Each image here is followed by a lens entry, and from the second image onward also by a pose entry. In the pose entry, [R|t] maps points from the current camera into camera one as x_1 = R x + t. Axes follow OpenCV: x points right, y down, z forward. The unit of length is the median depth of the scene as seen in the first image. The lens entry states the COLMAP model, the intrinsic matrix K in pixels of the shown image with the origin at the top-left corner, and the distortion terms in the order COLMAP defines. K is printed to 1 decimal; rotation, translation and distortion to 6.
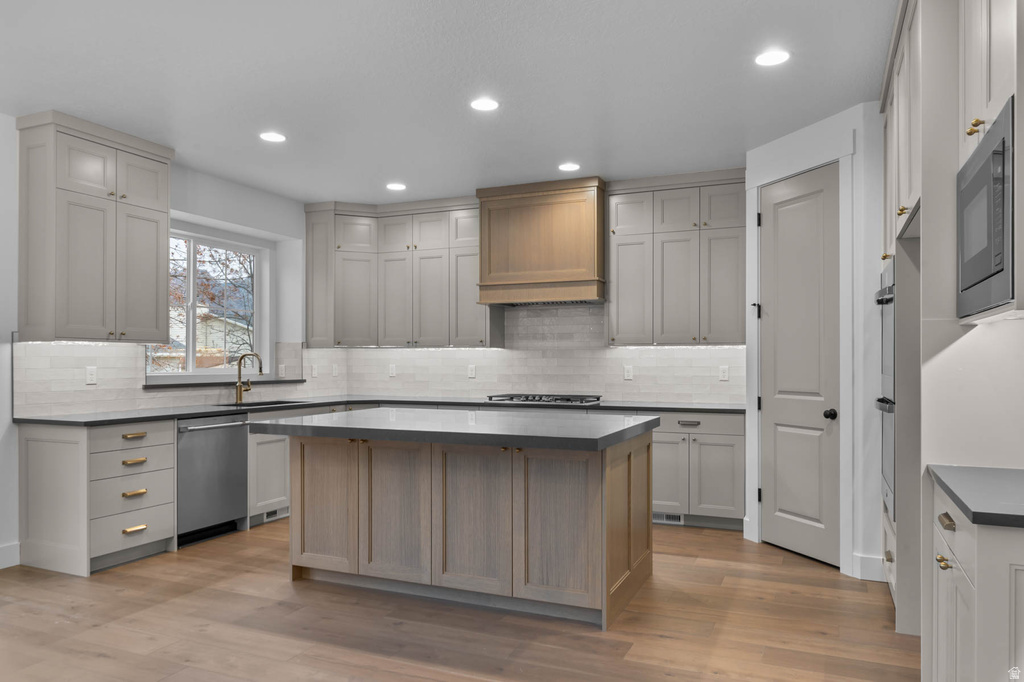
lens RADIAL K [[700.5, 0, 532.8], [0, 700.5, 360.9], [0, 0, 1]] dist [-0.002984, -0.000863]
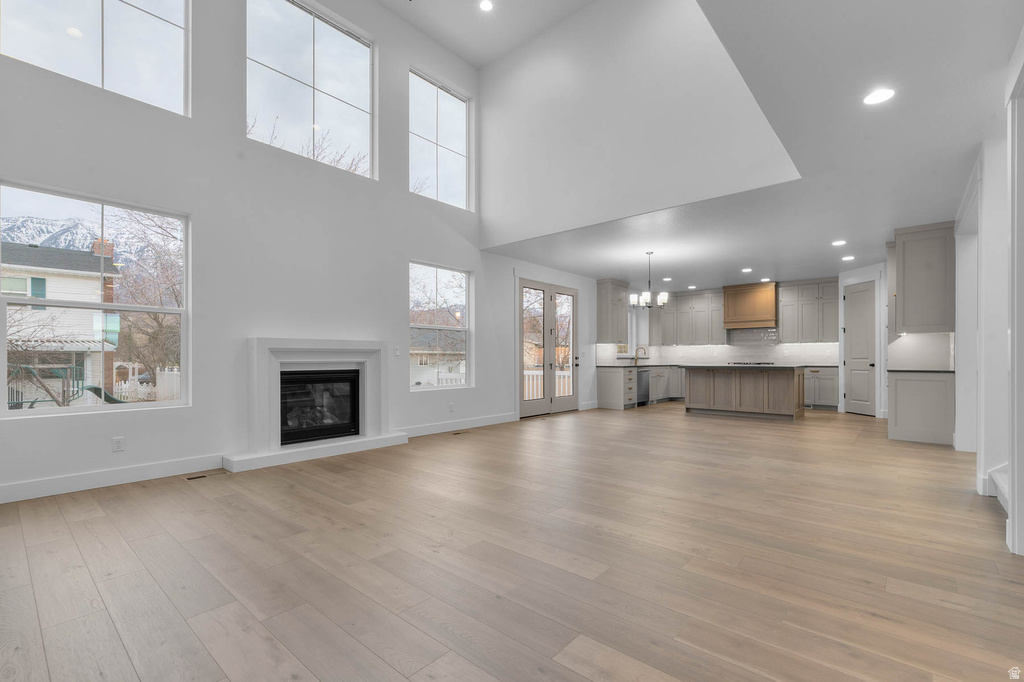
lens RADIAL K [[455.8, 0, 522.8], [0, 455.8, 357.5], [0, 0, 1]] dist [0.002751, 0.000373]
pose [[0.953688, -0.002450, -0.300787, -0.347708], [0.002046, 0.999997, -0.001657, 0.037640], [0.300790, 0.000965, 0.953690, -1.106960]]
